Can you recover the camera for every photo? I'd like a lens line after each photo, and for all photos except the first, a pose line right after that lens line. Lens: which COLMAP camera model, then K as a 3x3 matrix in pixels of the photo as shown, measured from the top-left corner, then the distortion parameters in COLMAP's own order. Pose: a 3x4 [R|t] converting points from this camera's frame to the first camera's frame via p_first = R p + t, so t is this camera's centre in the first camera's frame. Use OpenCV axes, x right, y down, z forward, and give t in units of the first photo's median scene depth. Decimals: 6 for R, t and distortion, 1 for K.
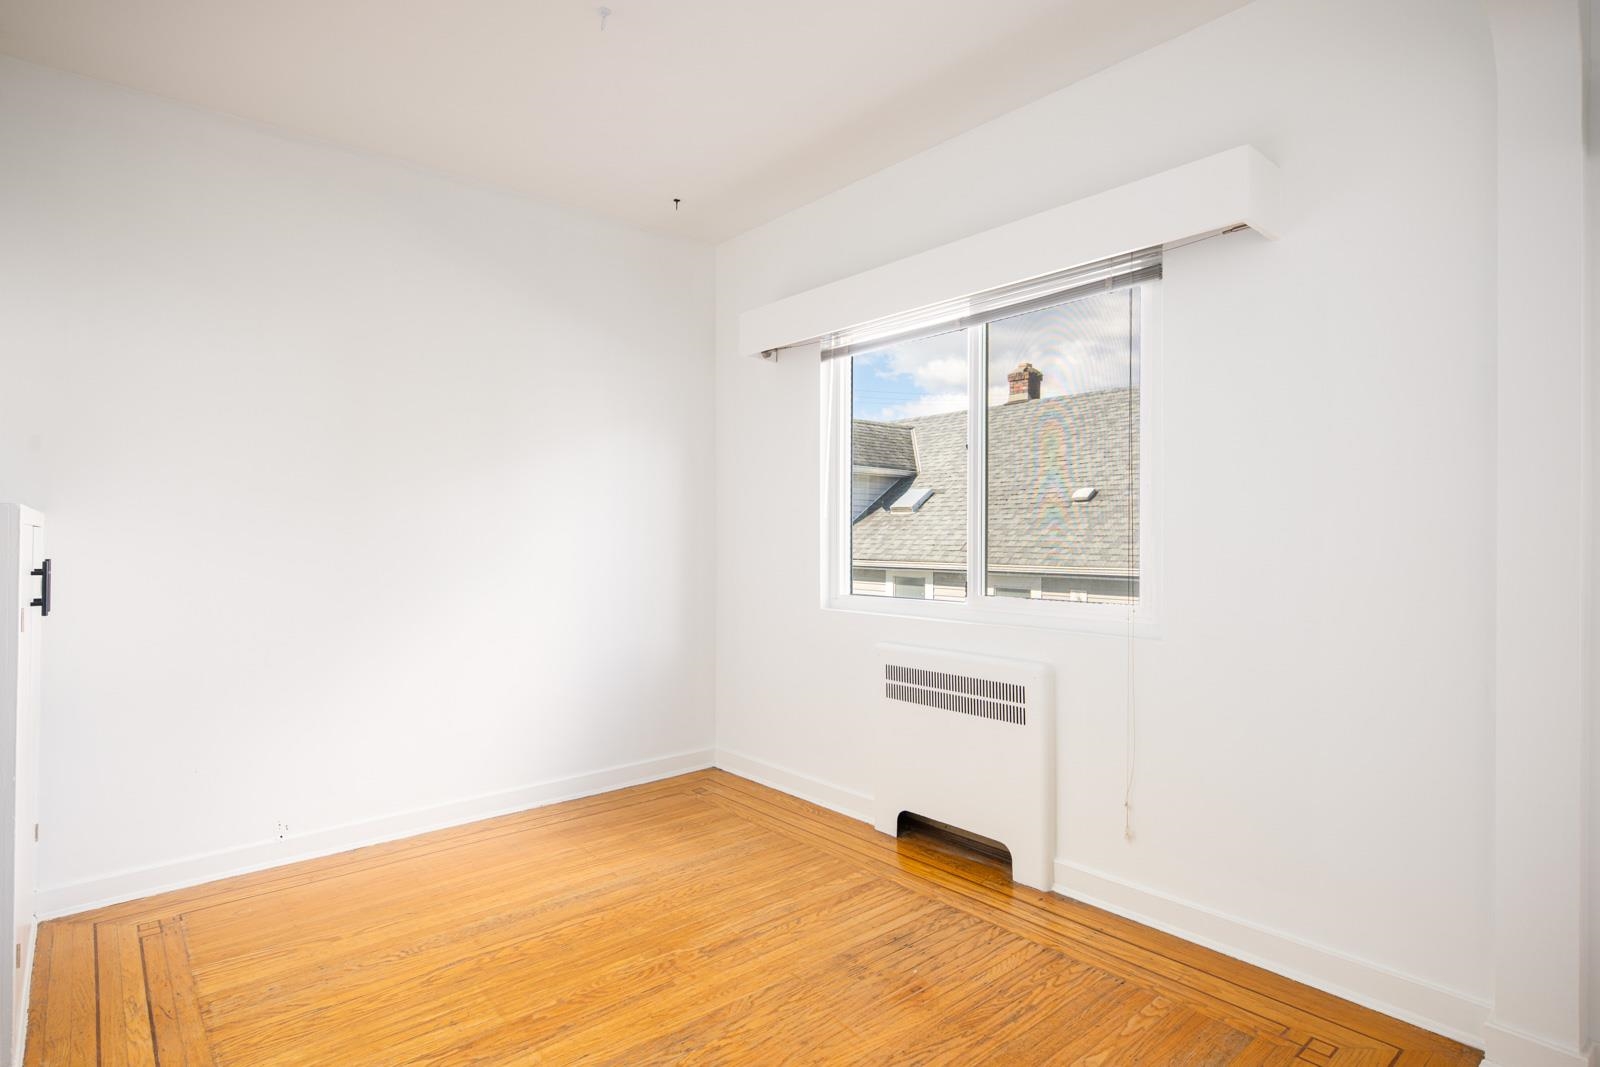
lens RADIAL K [[830.7, 0, 799.6], [0, 830.7, 535.5], [0, 0, 1]] dist [0.000589, 0.000097]
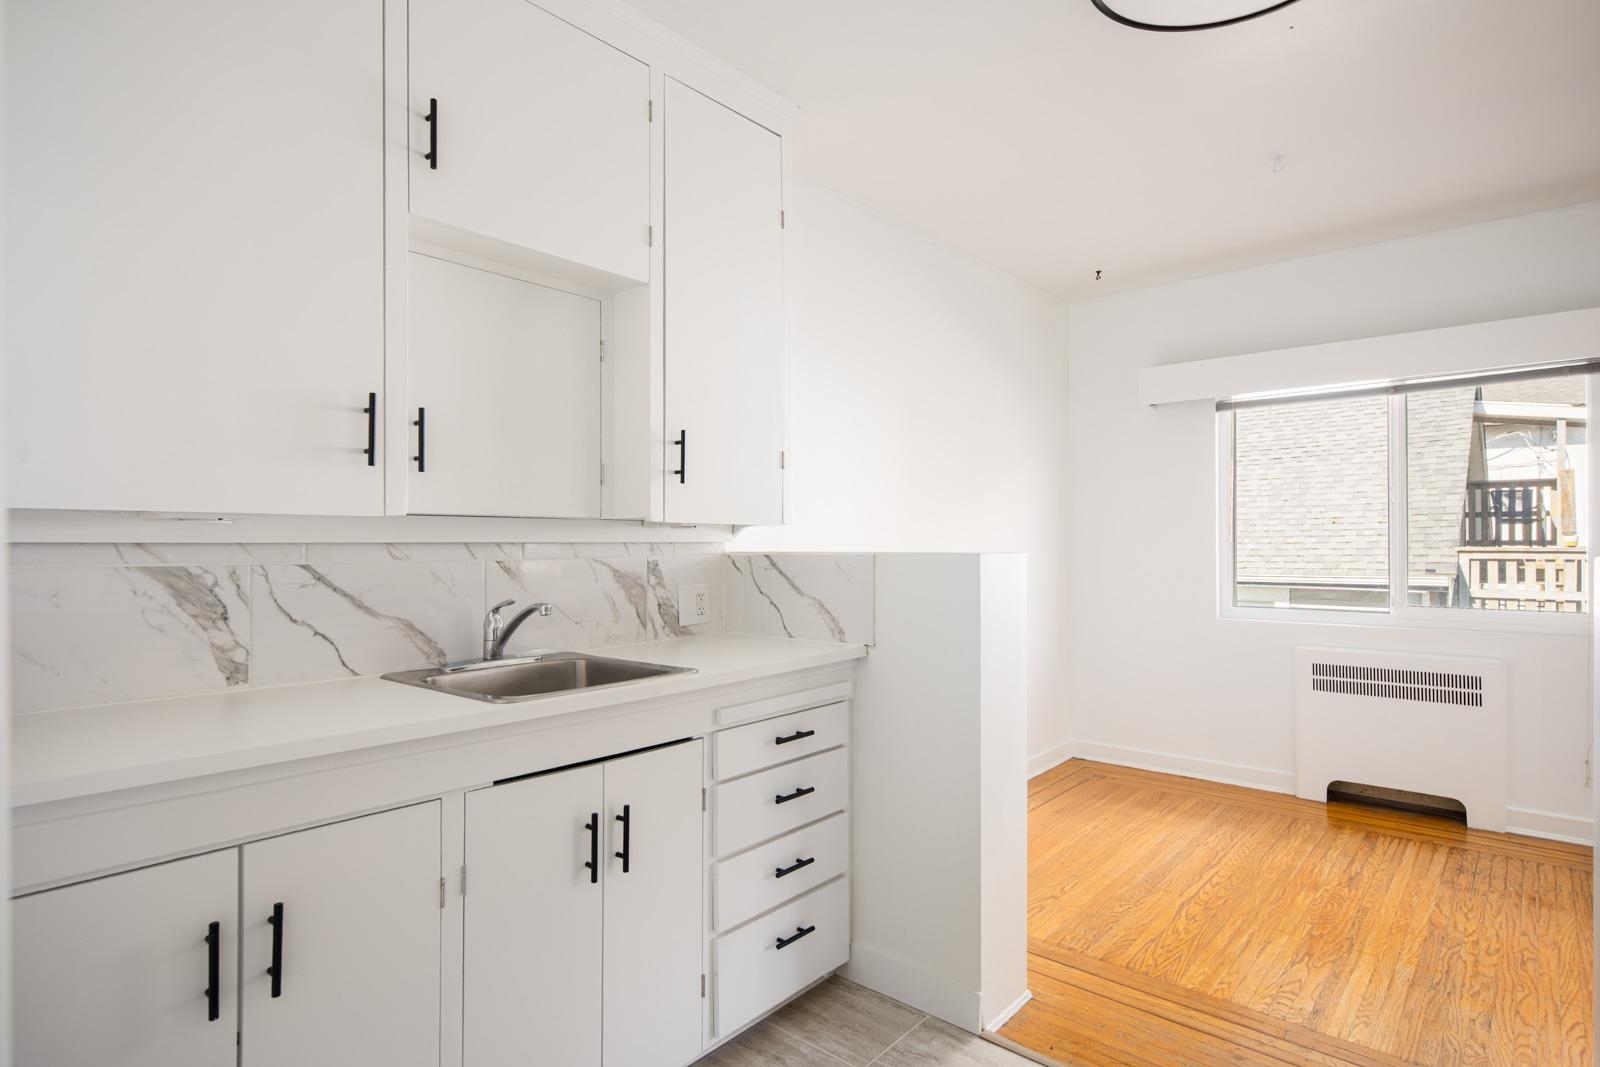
lens RADIAL K [[851.3, 0, 797.3], [0, 851.3, 539.3], [0, 0, 1]] dist [0.010368, 0.000366]
pose [[0.989209, -0.006879, 0.146351, -0.890441], [0.006728, 0.999976, 0.001527, -0.037900], [-0.146358, -0.000525, 0.989232, -0.152683]]
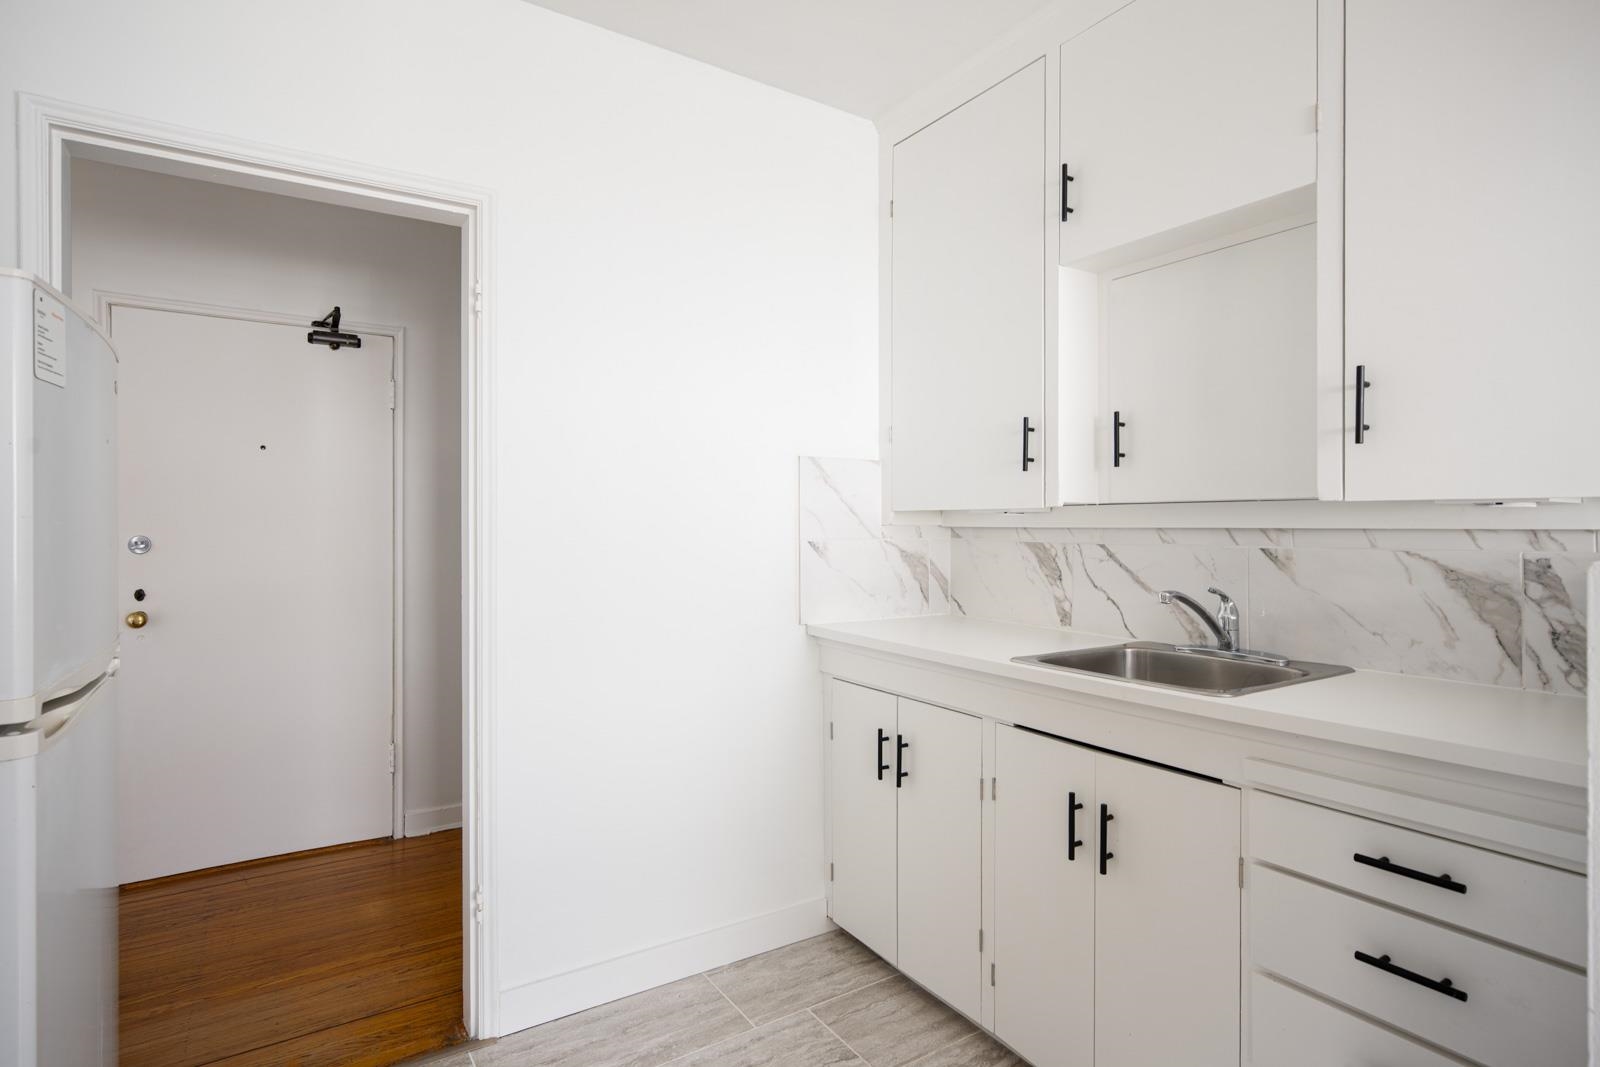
lens RADIAL K [[828.1, 0, 800.6], [0, 828.1, 527.1], [0, 0, 1]] dist [0.002567, 0.000906]
pose [[-0.136019, -0.002549, -0.990703, -0.343349], [0.004058, 0.999987, -0.003130, -0.036161], [0.990698, -0.004446, -0.136007, 0.332203]]
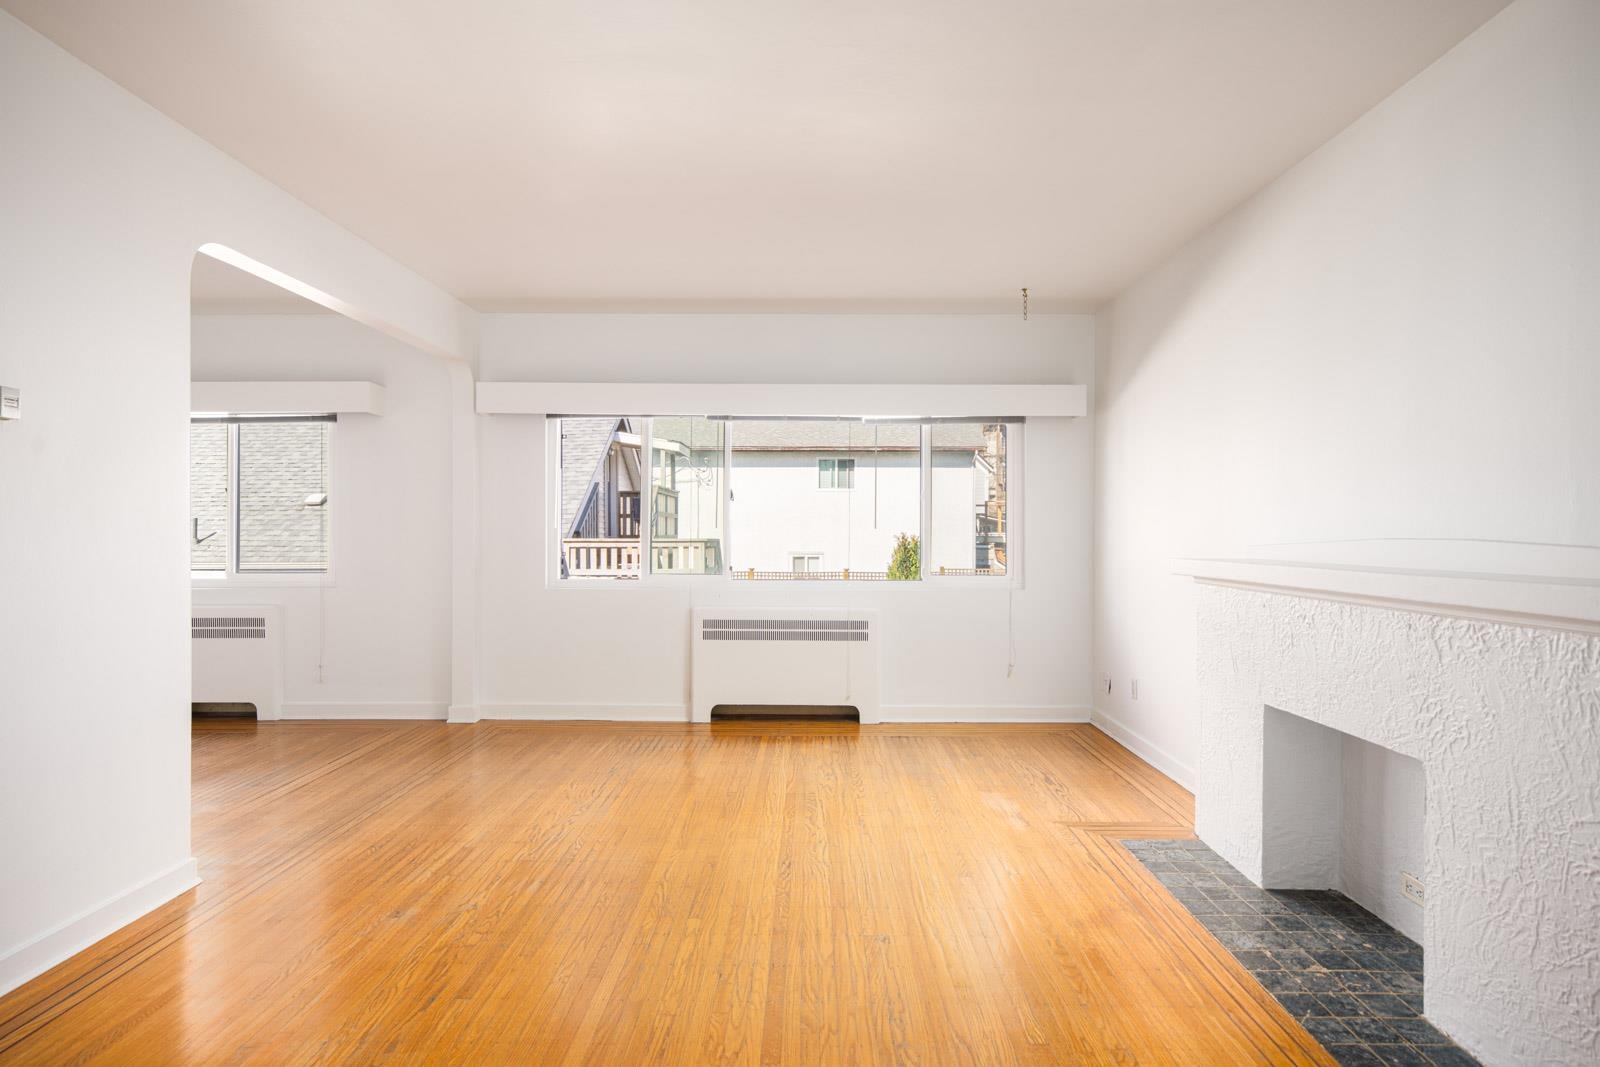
lens RADIAL K [[838.3, 0, 806.7], [0, 838.3, 536.2], [0, 0, 1]] dist [0.001131, 0.000330]
pose [[0.660747, -0.003599, 0.750600, -0.328234], [0.000592, 0.999991, 0.004273, -0.015237], [-0.750608, -0.002379, 0.660743, -1.130078]]
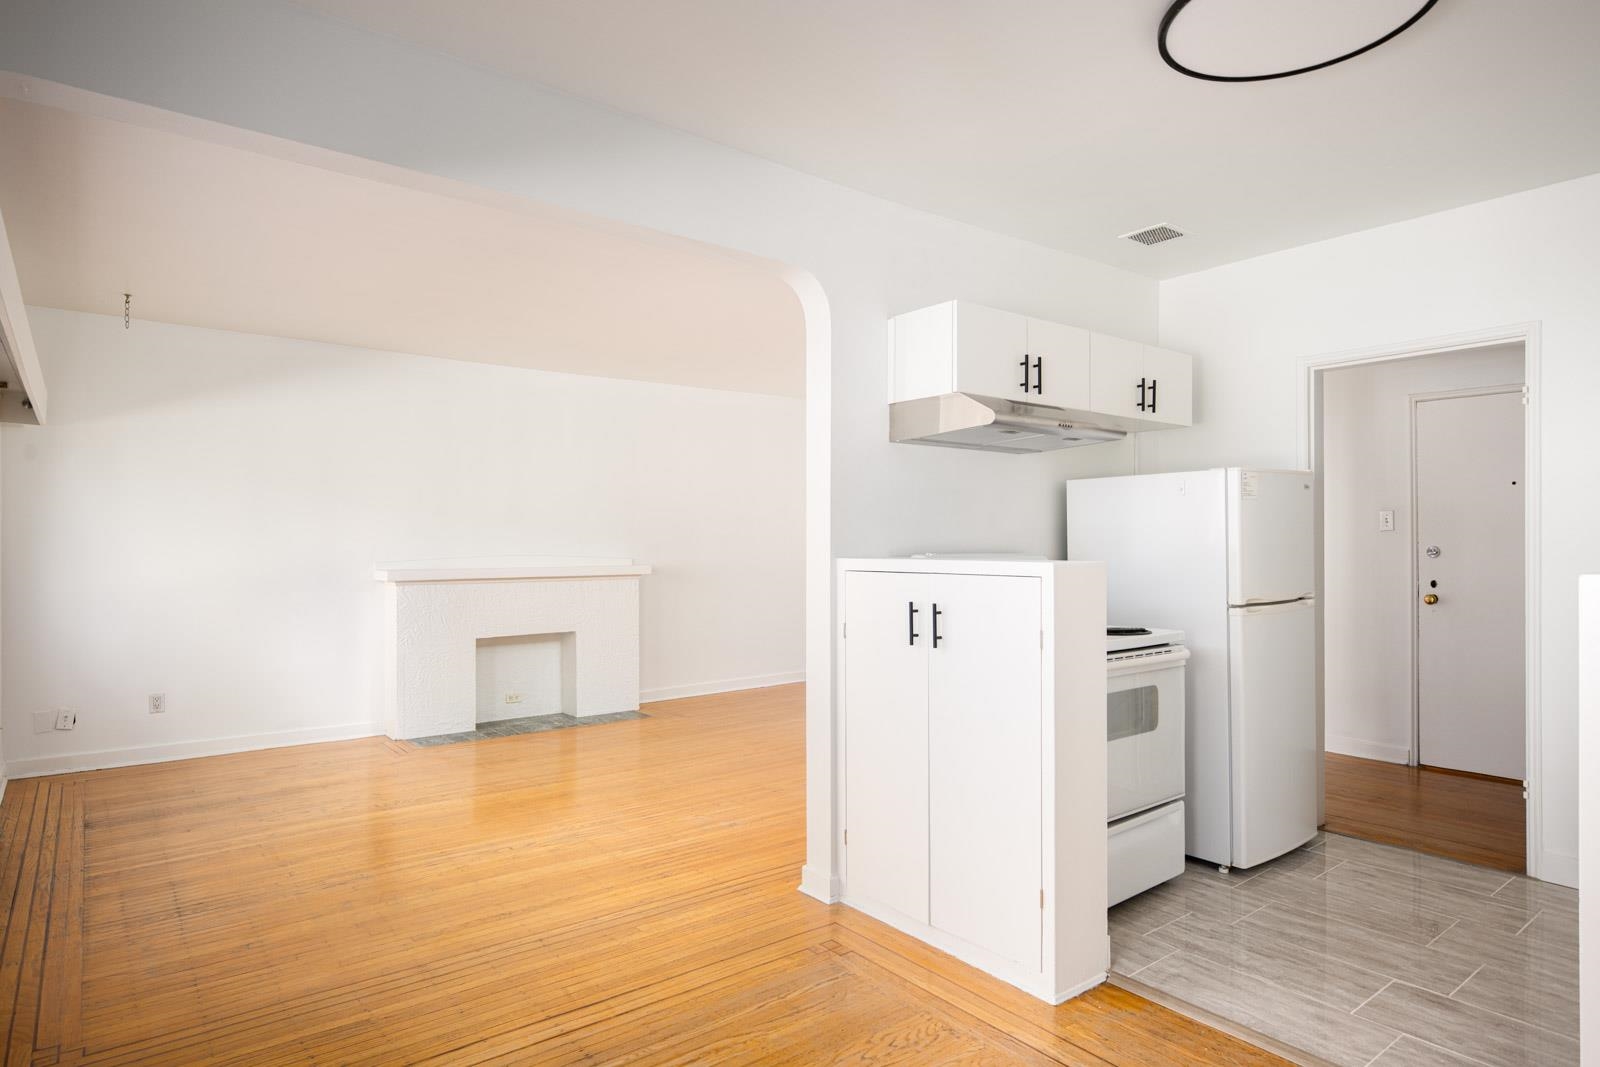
lens RADIAL K [[914.6, 0, 800.0], [0, 914.6, 533.5], [0, 0, 1]] dist [0.003550, 0.000614]
pose [[-0.998688, 0.001495, 0.051191, -0.122053], [0.001165, 0.999978, -0.006483, -0.046633], [-0.051200, -0.006415, -0.998668, 1.186134]]
